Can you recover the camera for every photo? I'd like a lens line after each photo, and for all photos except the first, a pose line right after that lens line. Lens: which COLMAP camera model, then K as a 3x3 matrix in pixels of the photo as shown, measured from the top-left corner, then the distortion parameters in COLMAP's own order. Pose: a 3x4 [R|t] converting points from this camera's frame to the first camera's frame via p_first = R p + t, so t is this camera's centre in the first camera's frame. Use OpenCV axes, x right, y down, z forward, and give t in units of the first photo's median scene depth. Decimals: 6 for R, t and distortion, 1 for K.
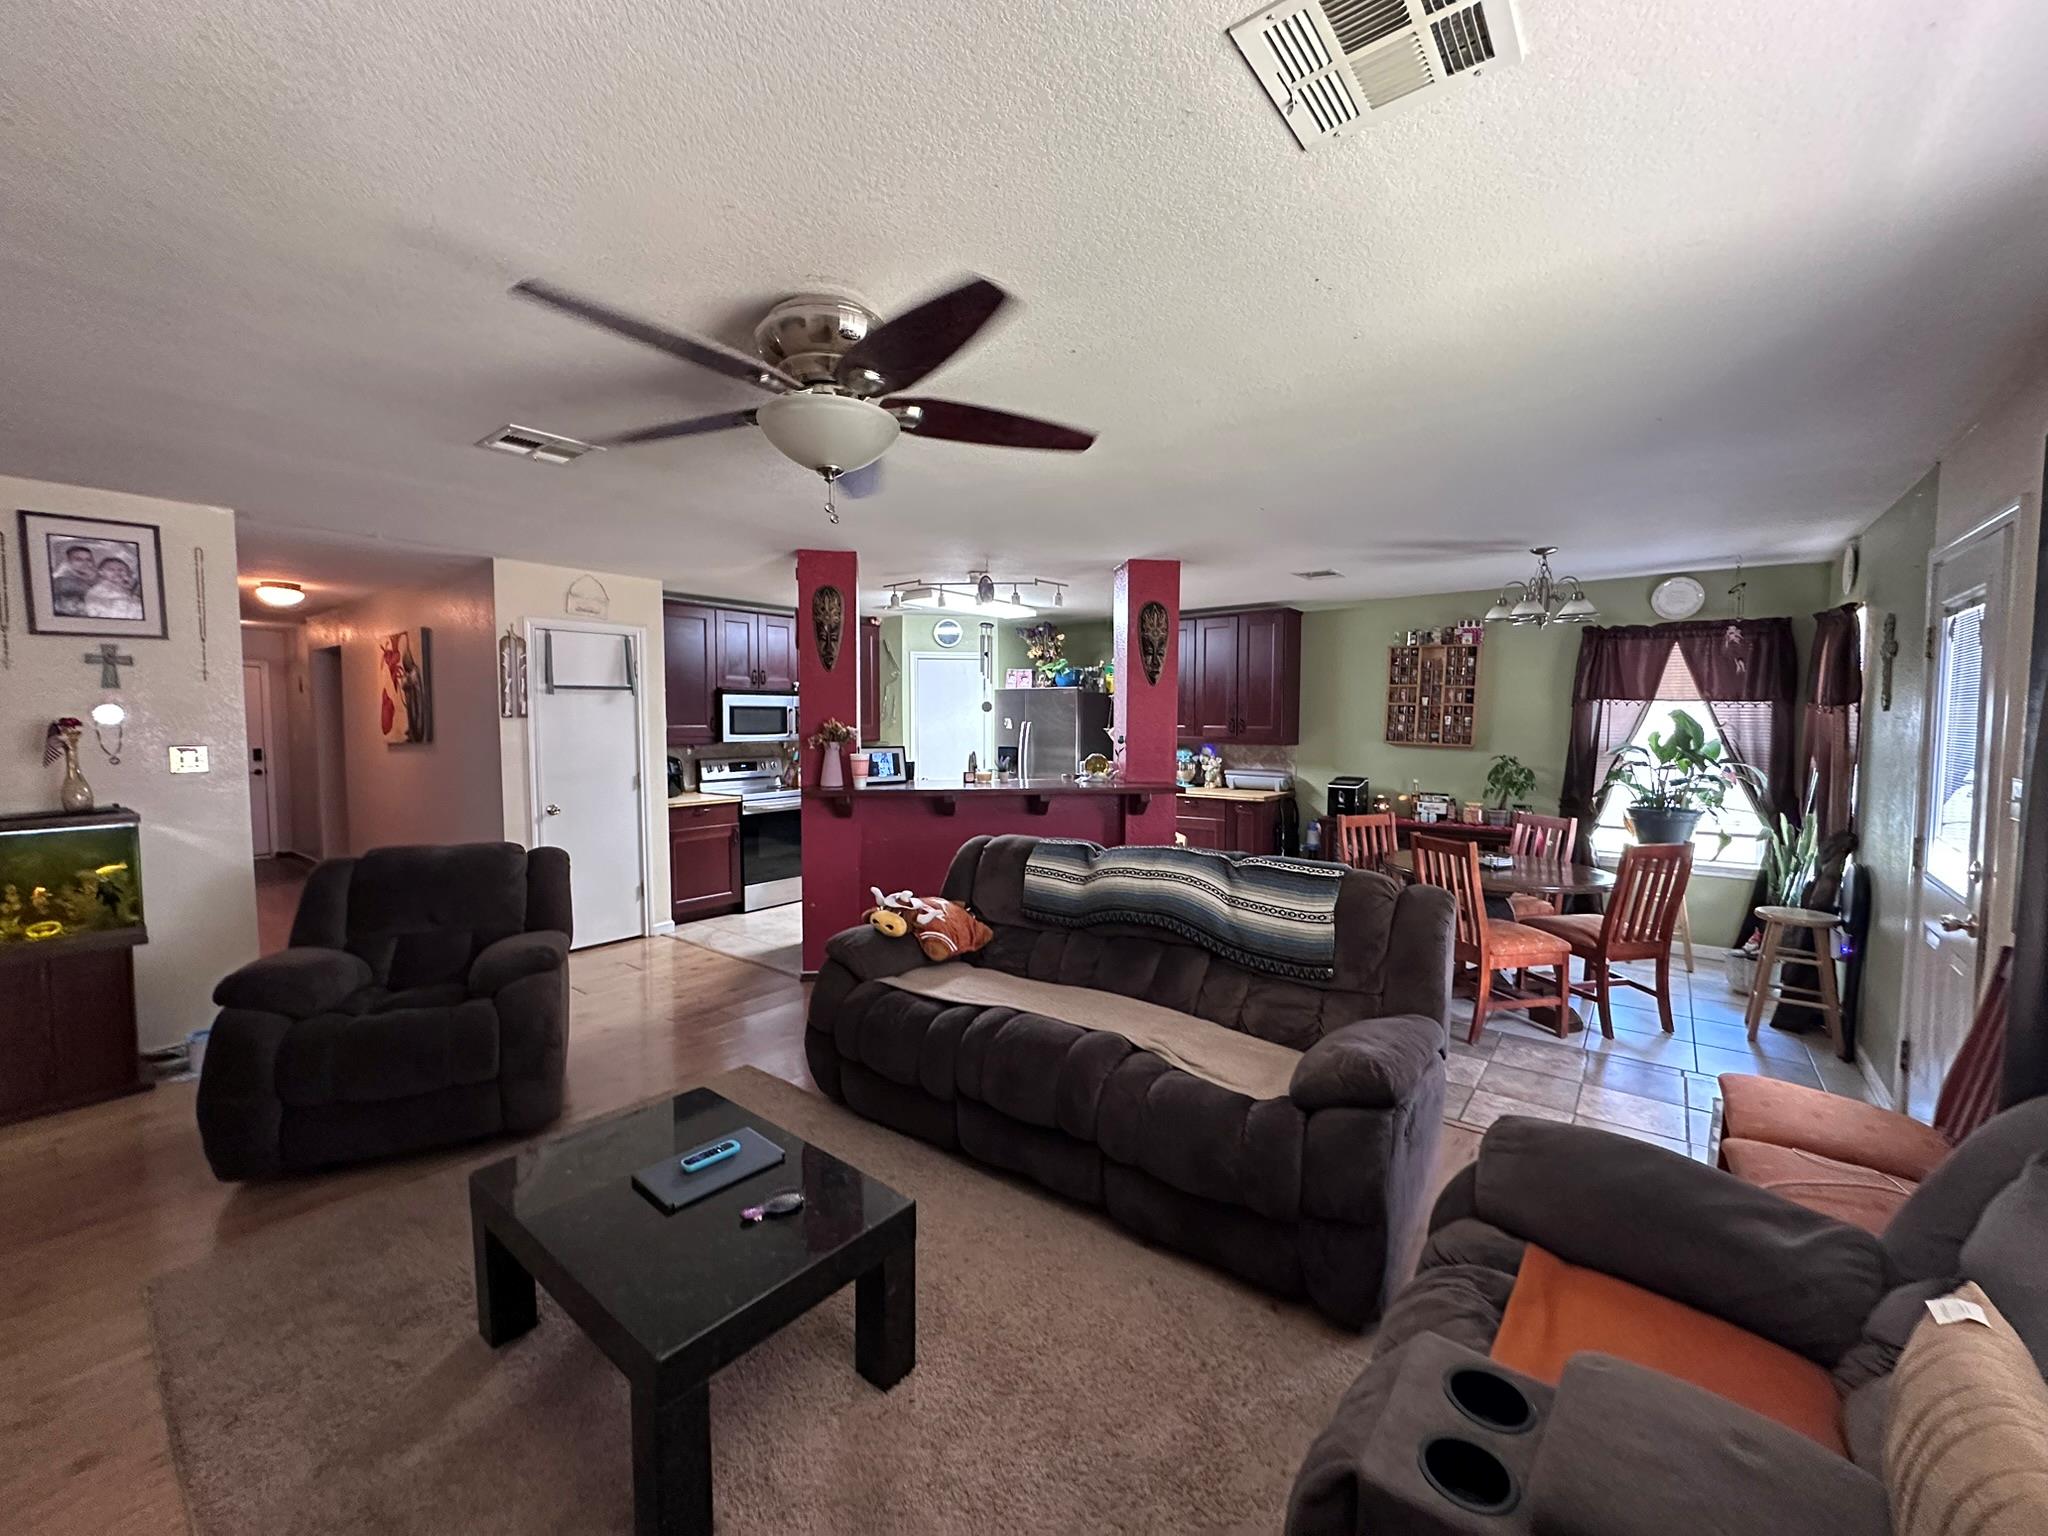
lens RADIAL K [[826.3, 0, 1024.0], [0, 826.3, 768.0], [0, 0, 1]] dist [-0.000171, -0.000002]
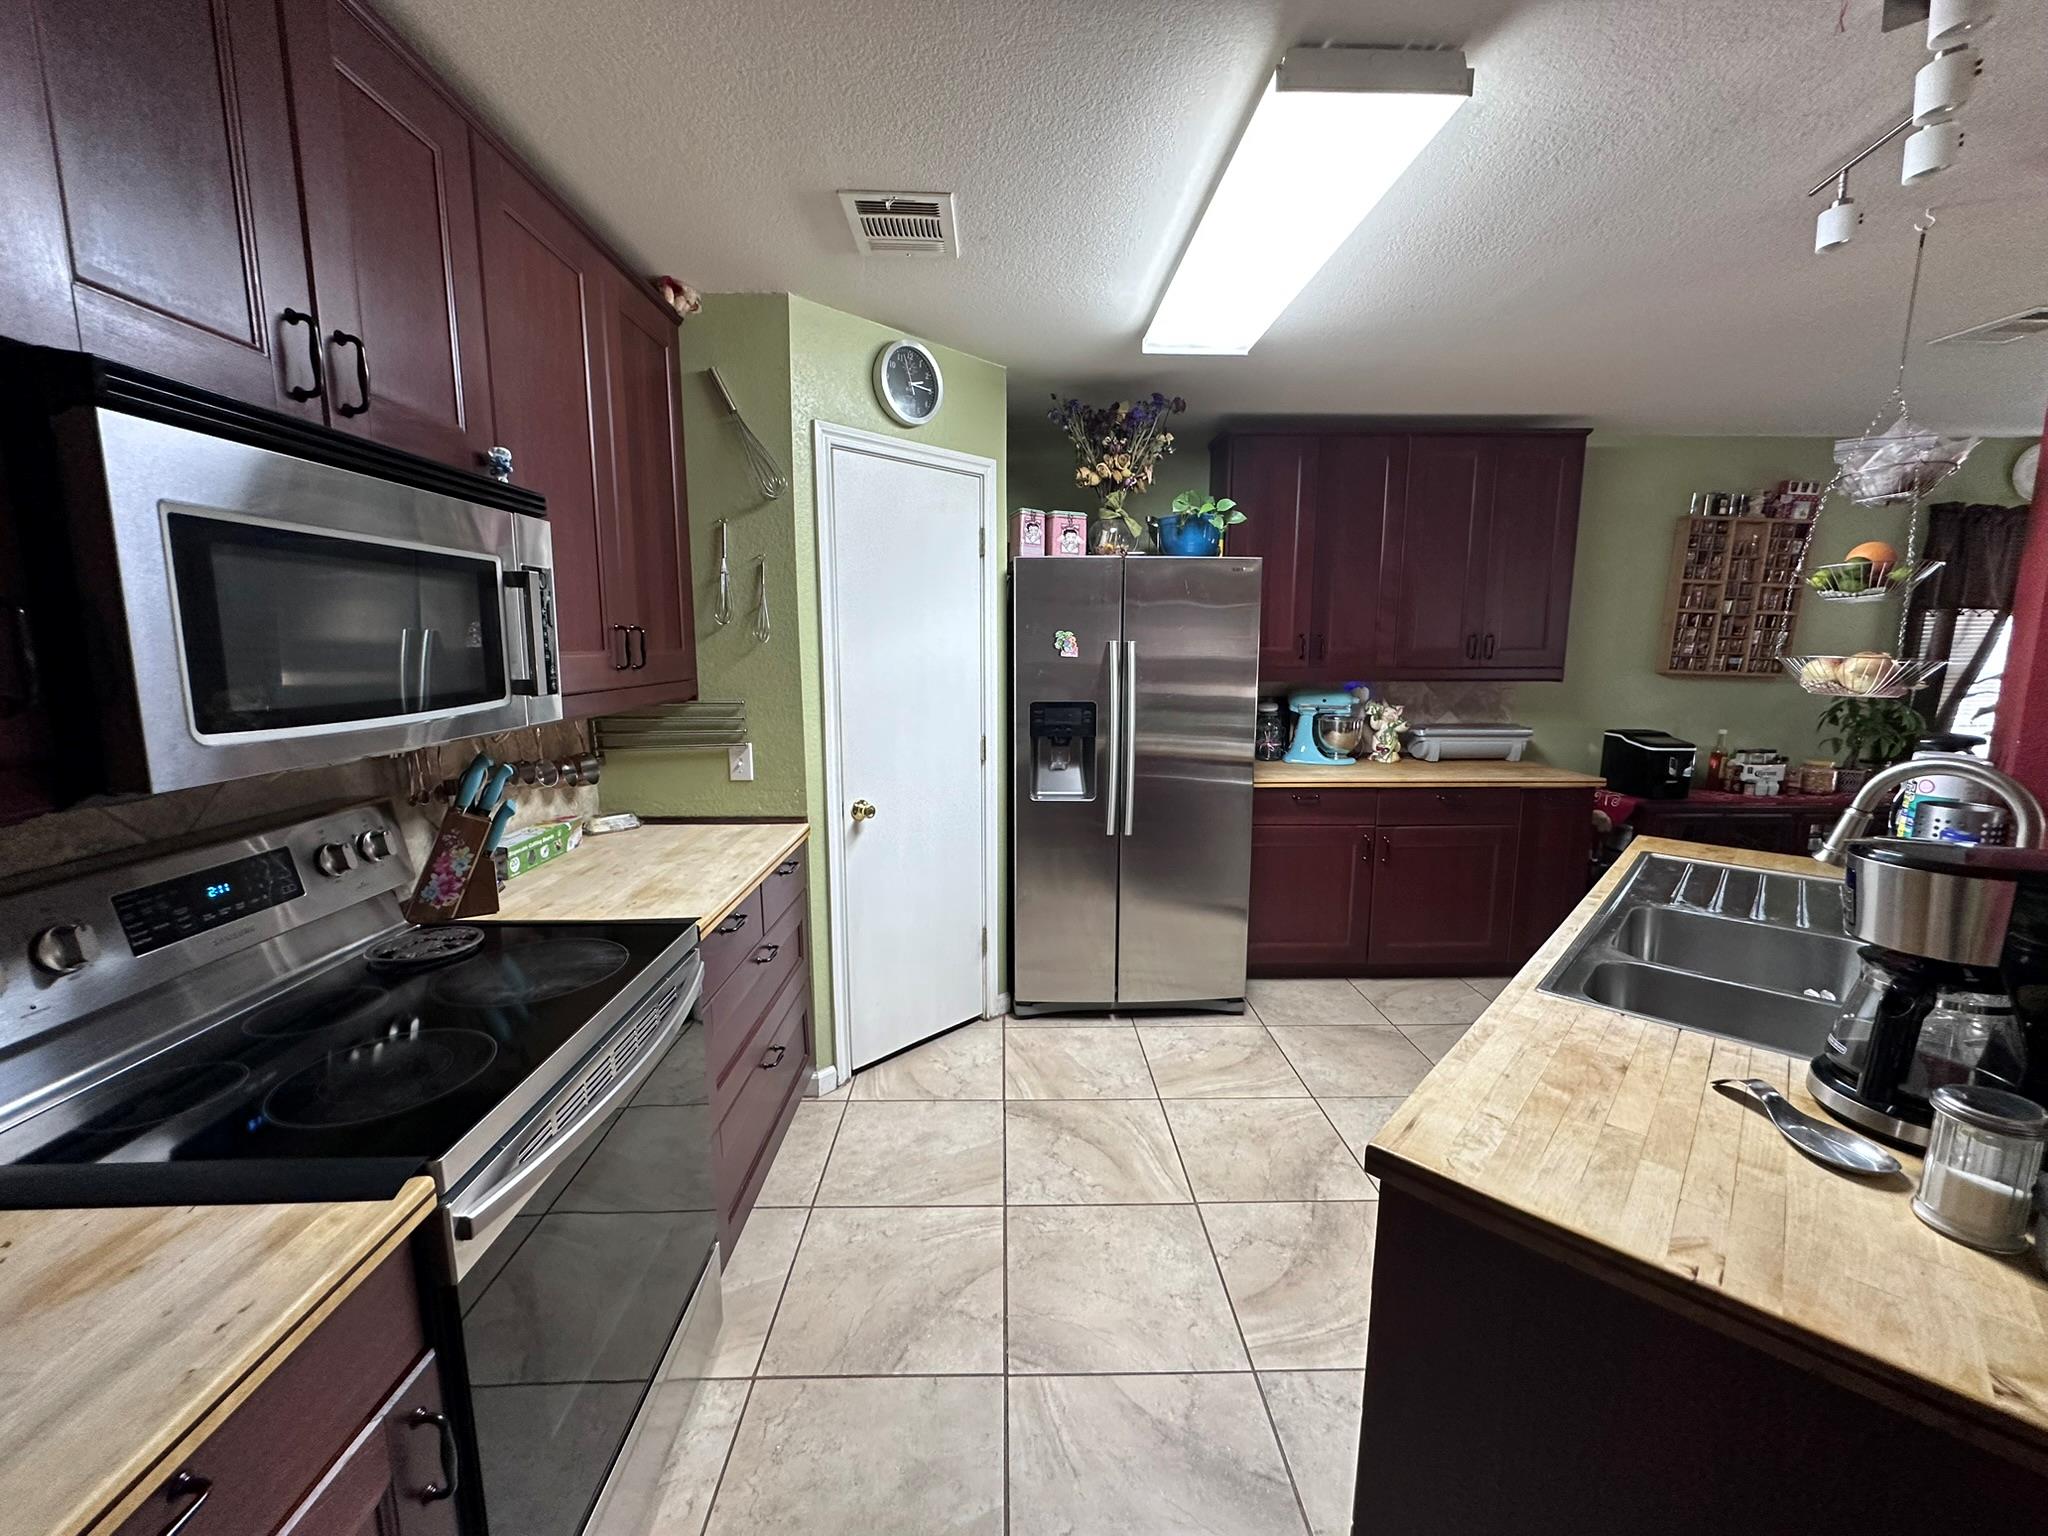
lens RADIAL K [[826.3, 0, 1024.0], [0, 826.3, 768.0], [0, 0, 1]] dist [-0.000171, -0.000002]
pose [[0.768777, -0.098133, 0.631943, -0.341355], [0.037374, 0.993362, 0.108790, -0.045337], [-0.638424, -0.060017, 0.767342, 0.821094]]
